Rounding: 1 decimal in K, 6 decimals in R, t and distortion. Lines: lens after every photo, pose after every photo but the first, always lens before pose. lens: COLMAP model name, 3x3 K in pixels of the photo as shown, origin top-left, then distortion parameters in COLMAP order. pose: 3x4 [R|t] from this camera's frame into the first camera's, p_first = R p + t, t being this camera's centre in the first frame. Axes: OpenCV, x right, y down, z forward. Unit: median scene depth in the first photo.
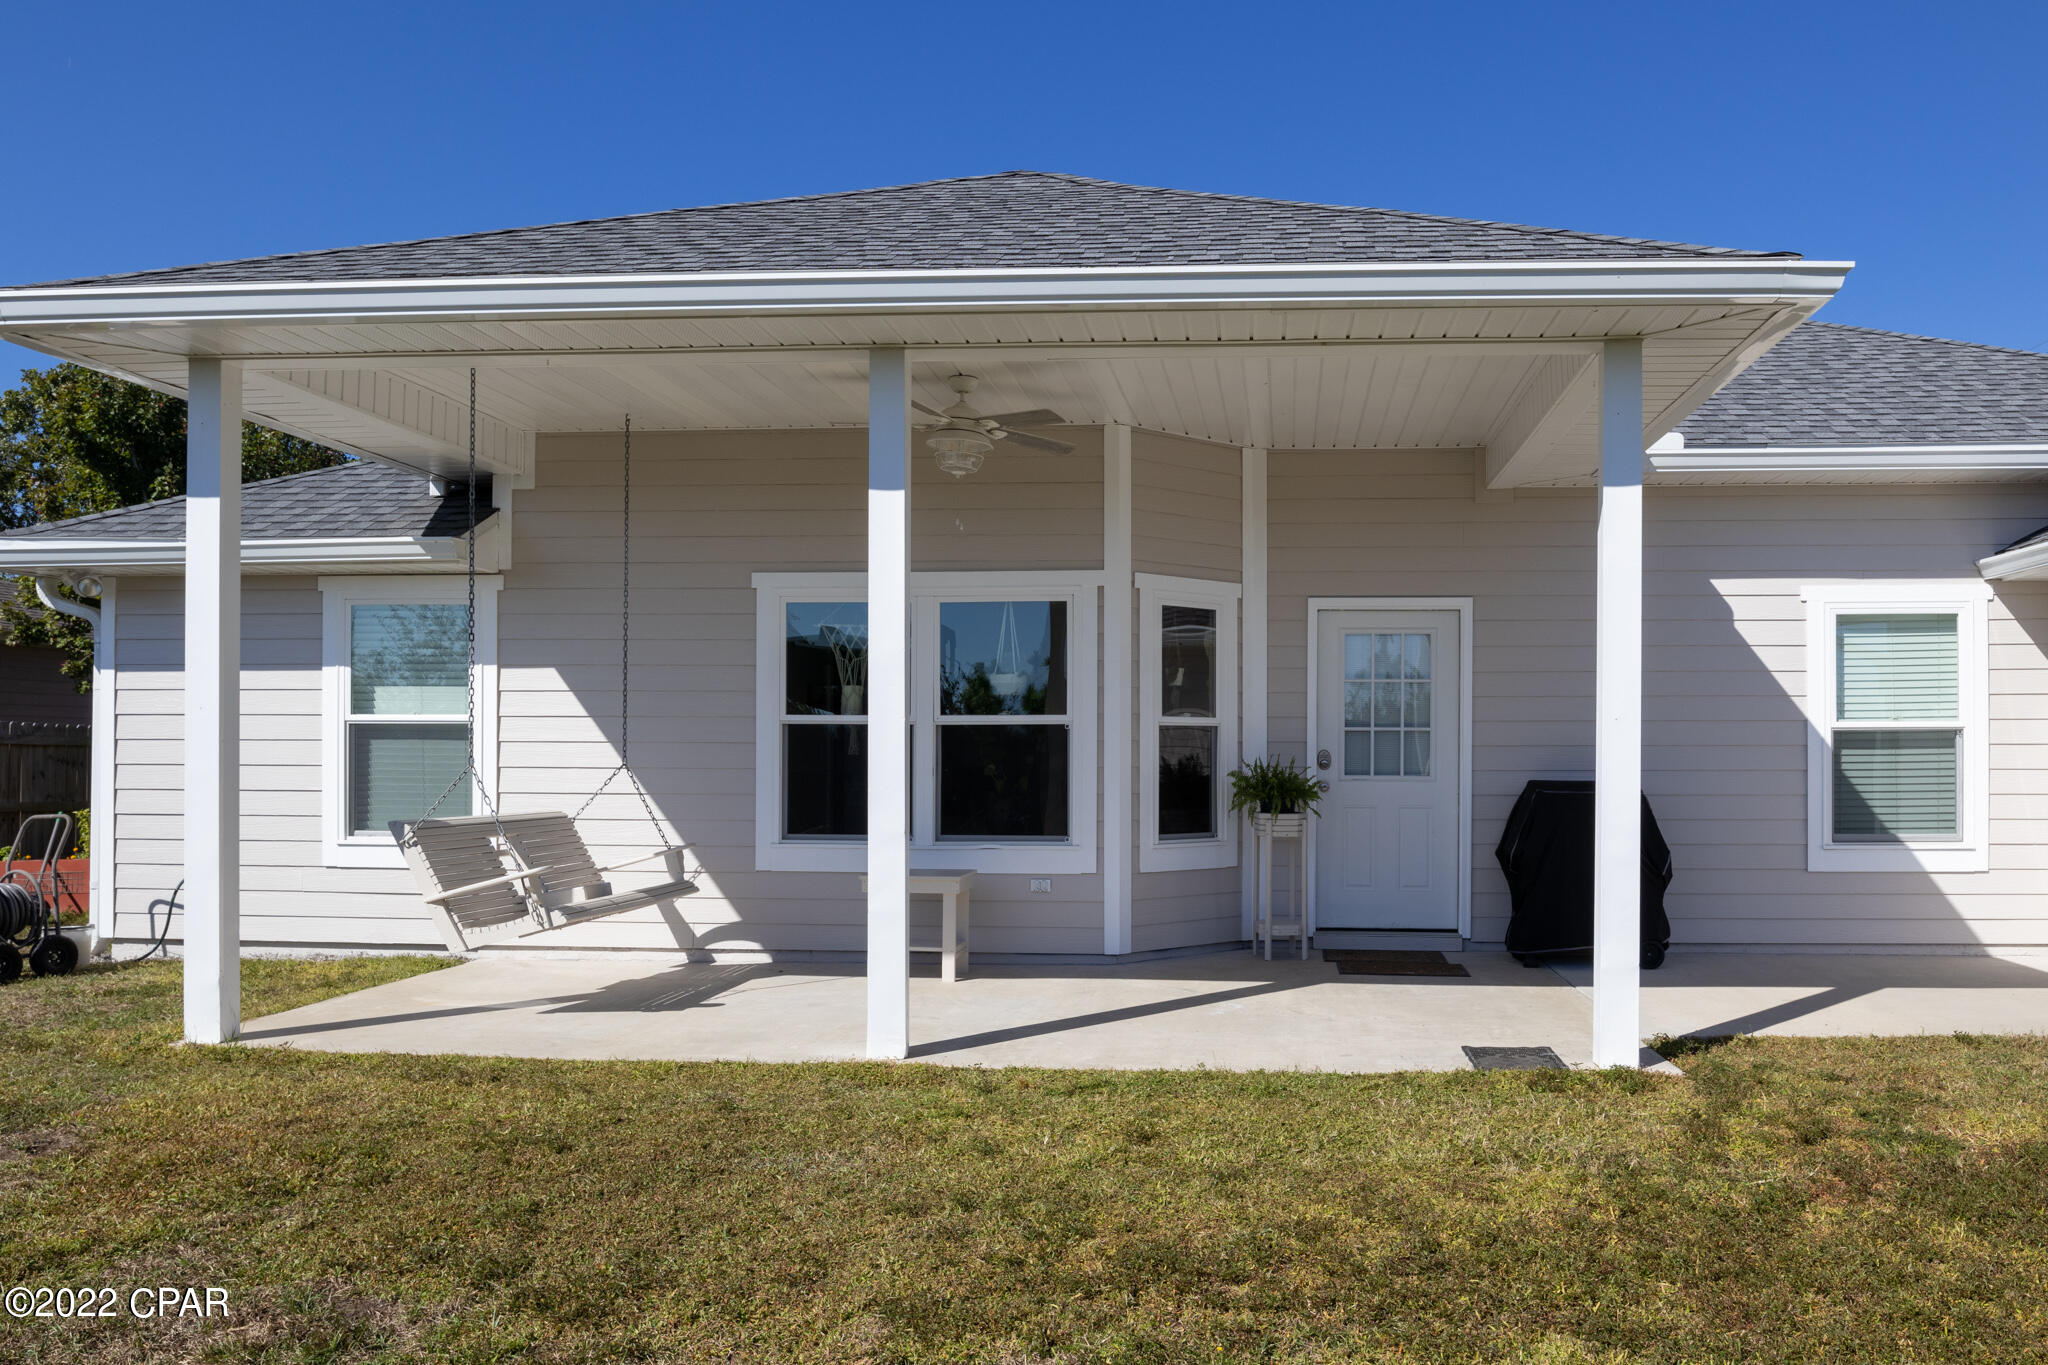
lens RADIAL K [[1539.3, 0, 1077.2], [0, 1539.3, 731.8], [0, 0, 1]] dist [-0.015874, -0.001891]
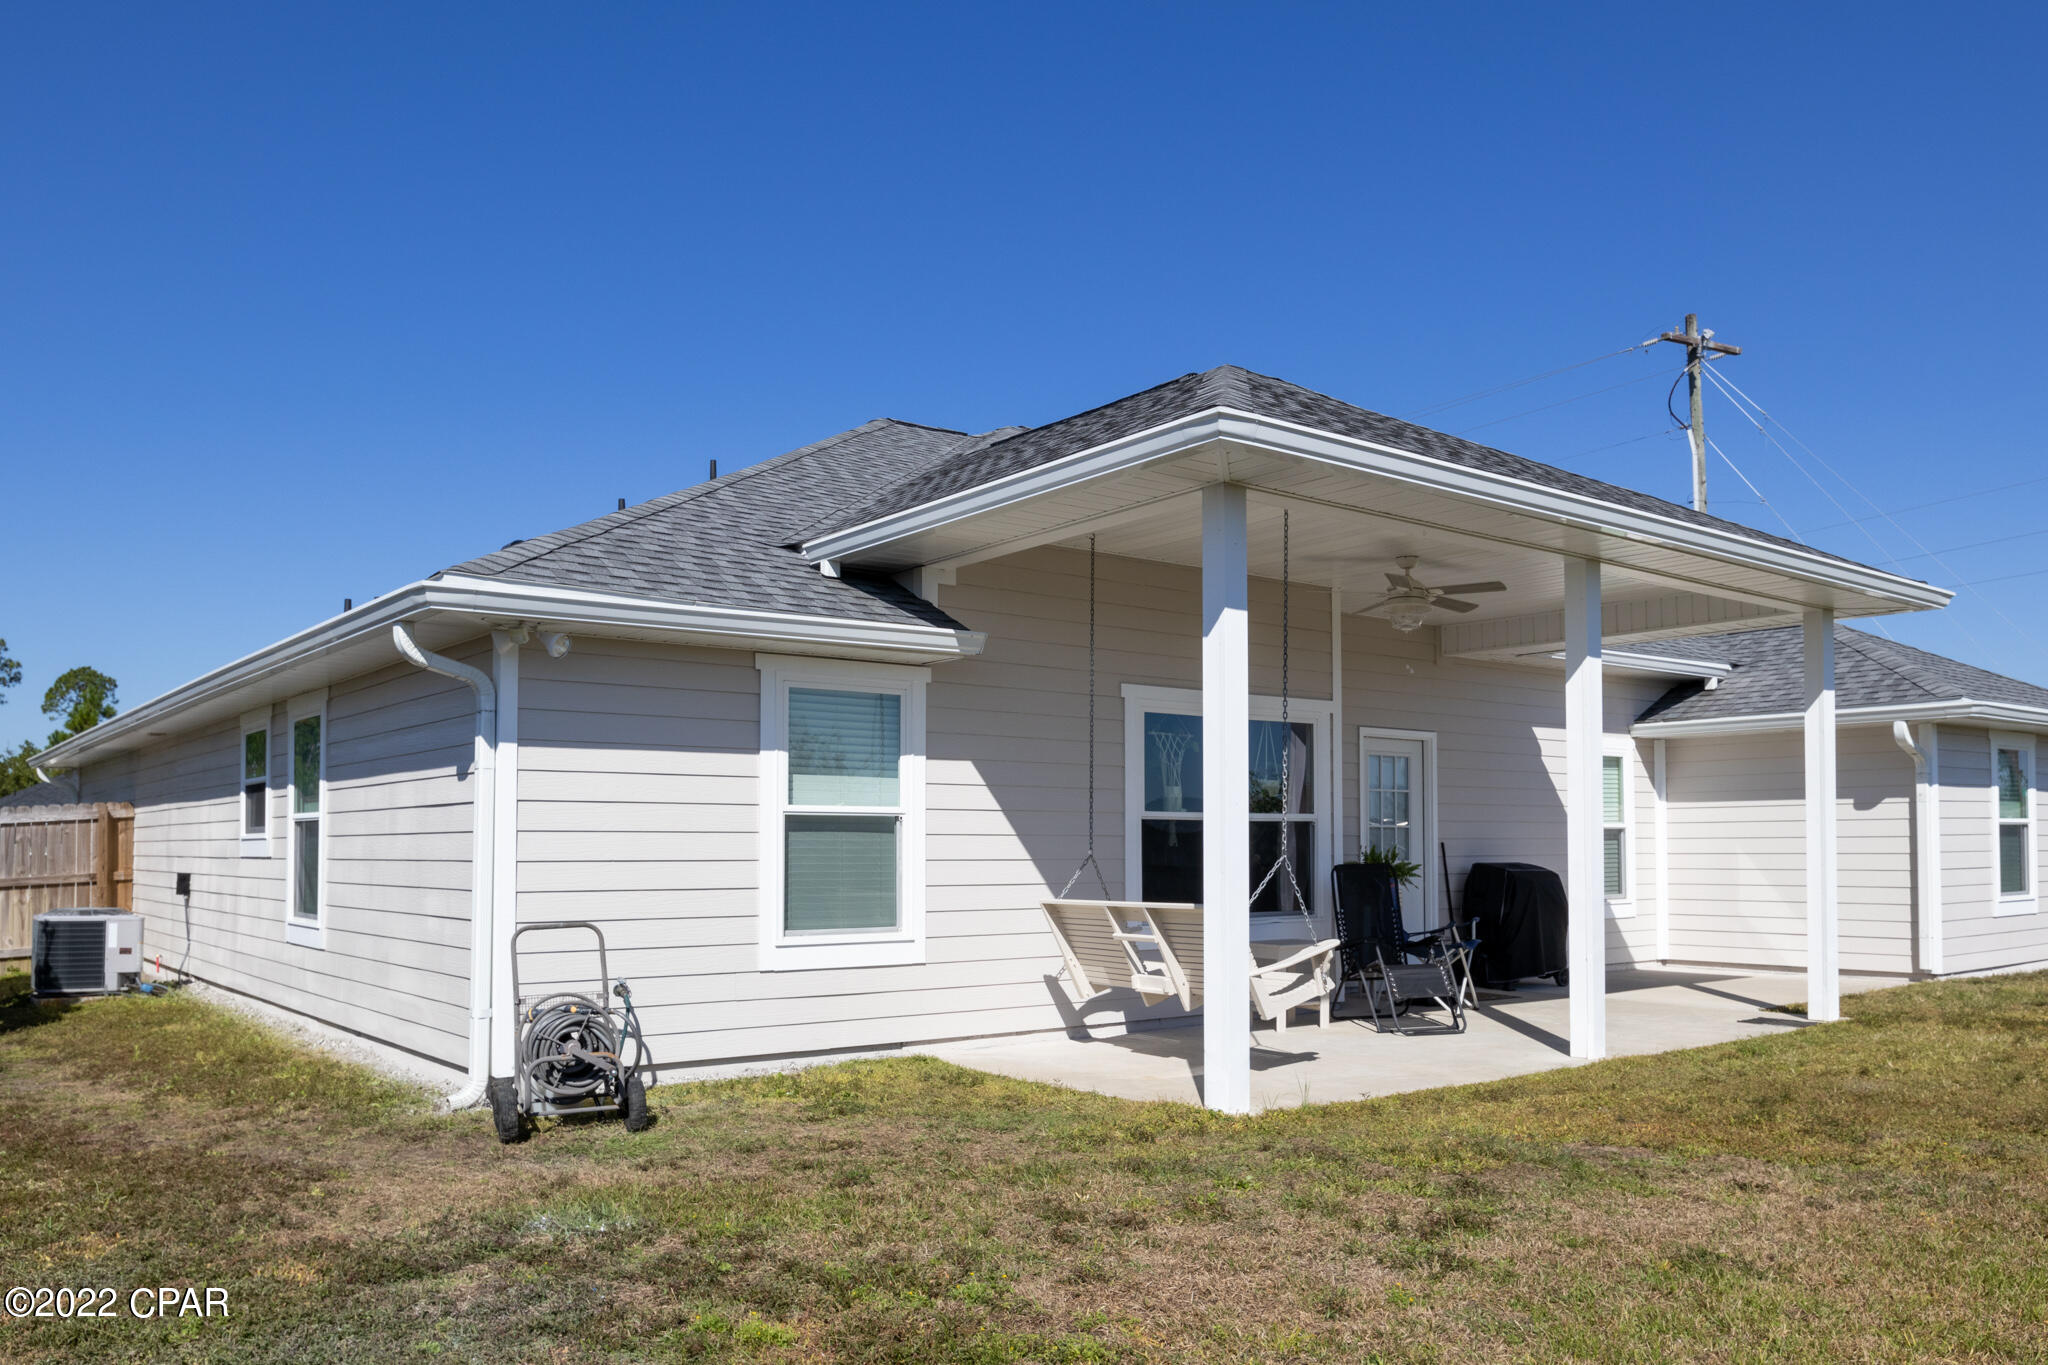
lens RADIAL K [[1539.3, 0, 1039.2], [0, 1539.3, 701.9], [0, 0, 1]] dist [-0.015874, -0.001891]
pose [[0.739331, 0.059710, 0.670689, -1.004090], [-0.008796, 0.996832, -0.079050, -0.000338], [-0.673285, 0.052545, 0.737514, 0.207473]]
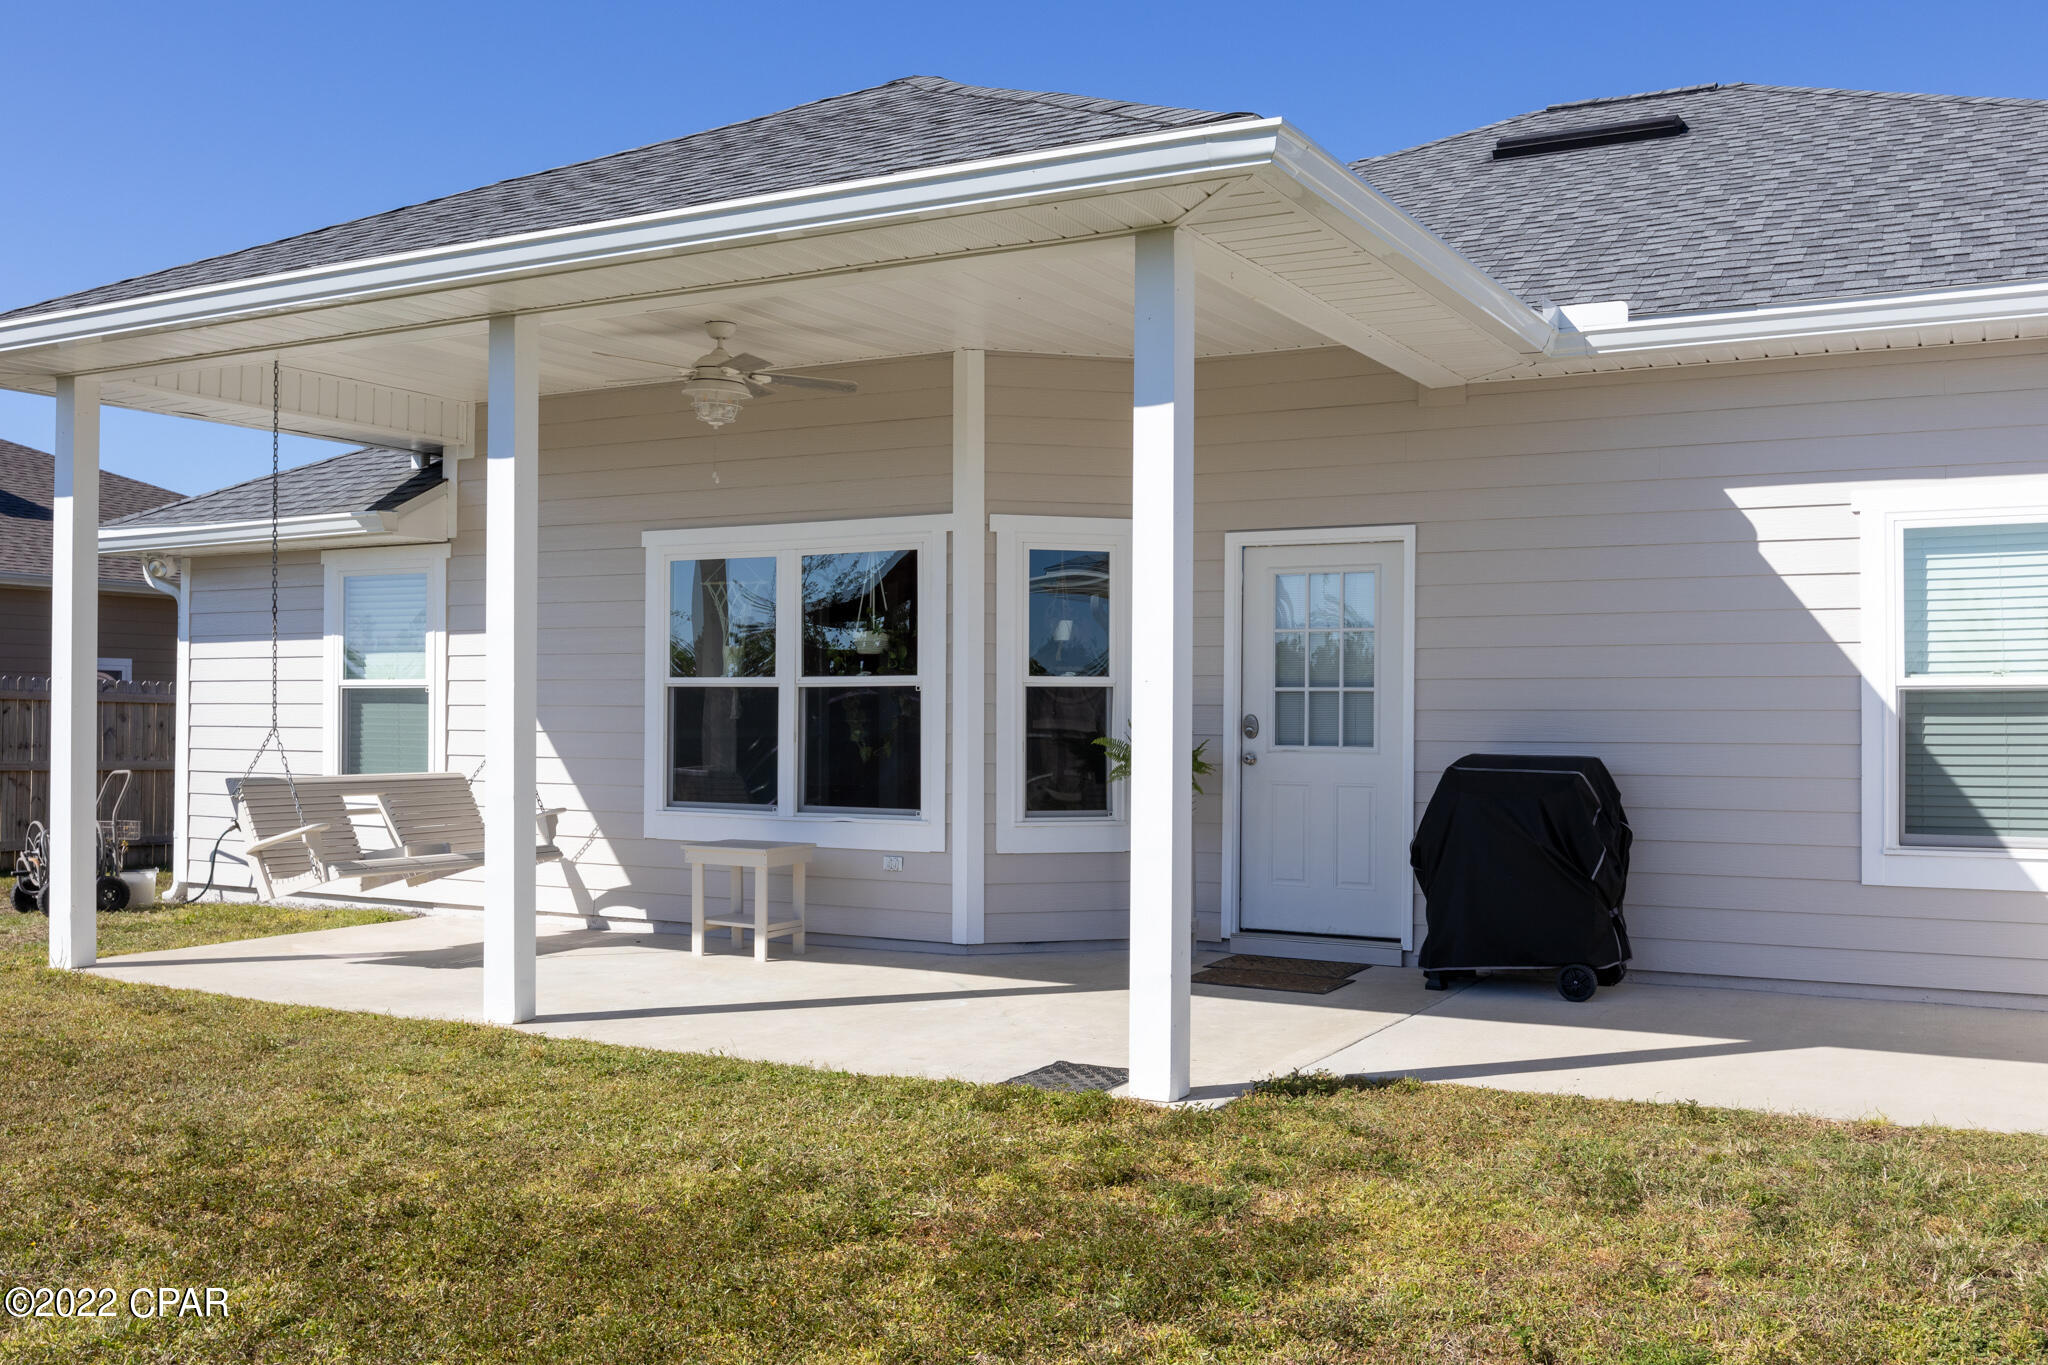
lens RADIAL K [[1885.9, 0, 1019.4], [0, 1885.9, 681.4], [0, 0, 1]] dist [-0.029593, 0.000000]
pose [[0.901532, -0.005163, -0.432682, 0.515838], [0.004178, 0.999986, -0.003227, -0.003978], [0.432692, 0.001101, 0.901541, 0.027963]]
